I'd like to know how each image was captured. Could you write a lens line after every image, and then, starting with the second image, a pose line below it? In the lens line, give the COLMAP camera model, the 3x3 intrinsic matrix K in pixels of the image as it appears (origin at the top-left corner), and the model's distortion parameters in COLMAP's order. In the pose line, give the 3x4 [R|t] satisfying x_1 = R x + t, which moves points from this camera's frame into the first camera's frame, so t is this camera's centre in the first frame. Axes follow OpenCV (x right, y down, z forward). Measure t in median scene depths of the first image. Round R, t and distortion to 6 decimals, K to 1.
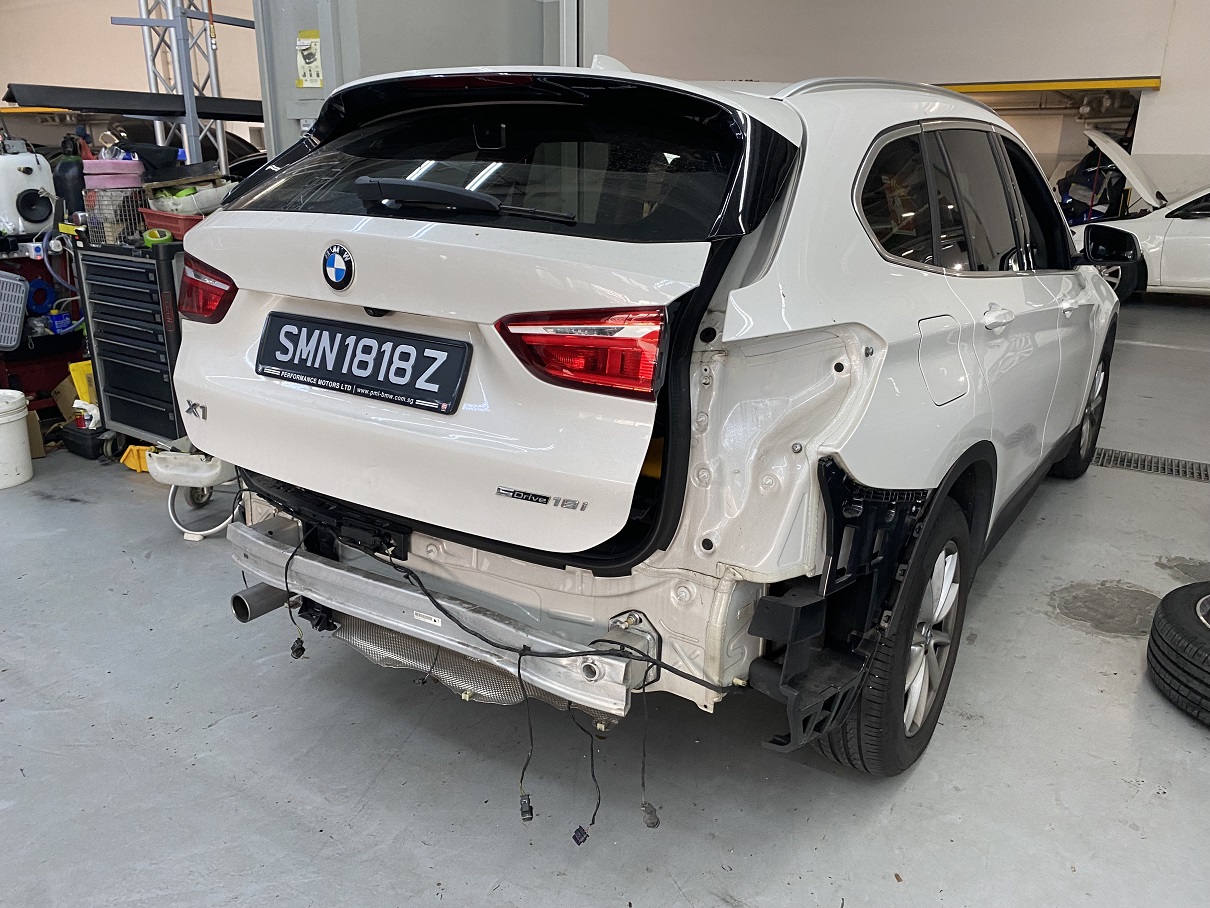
lens RADIAL K [[1015.9, 0, 605.0], [0, 1015.9, 454.0], [0, 0, 1]] dist [-0.000317, -0.000159]
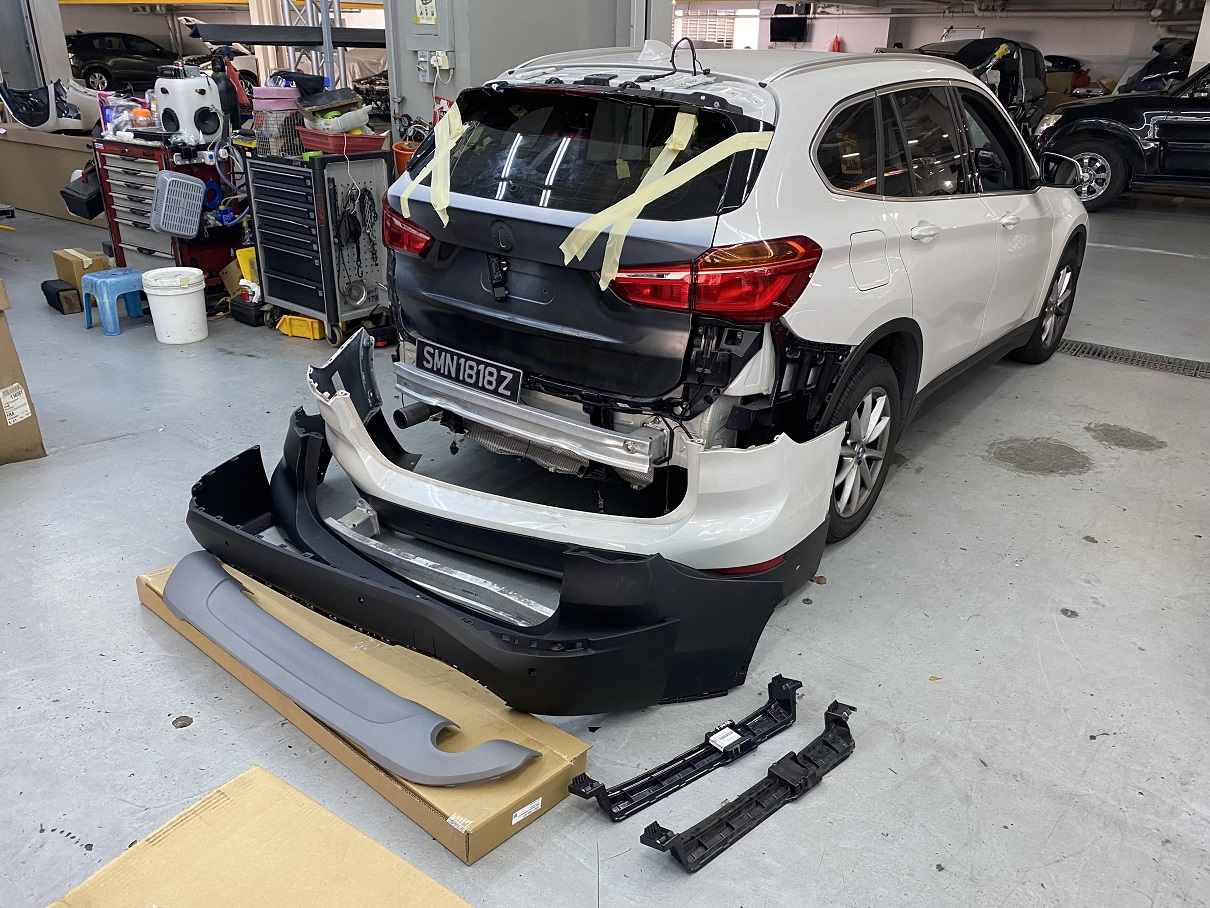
lens RADIAL K [[946.5, 0, 605.0], [0, 946.5, 454.0], [0, 0, 1]] dist [-0.000133, 0.001365]
pose [[0.997397, 0.034112, -0.063520, 0.015396], [-0.026595, 0.992936, 0.115633, 0.016277], [0.067016, -0.113643, 0.991259, -0.178143]]
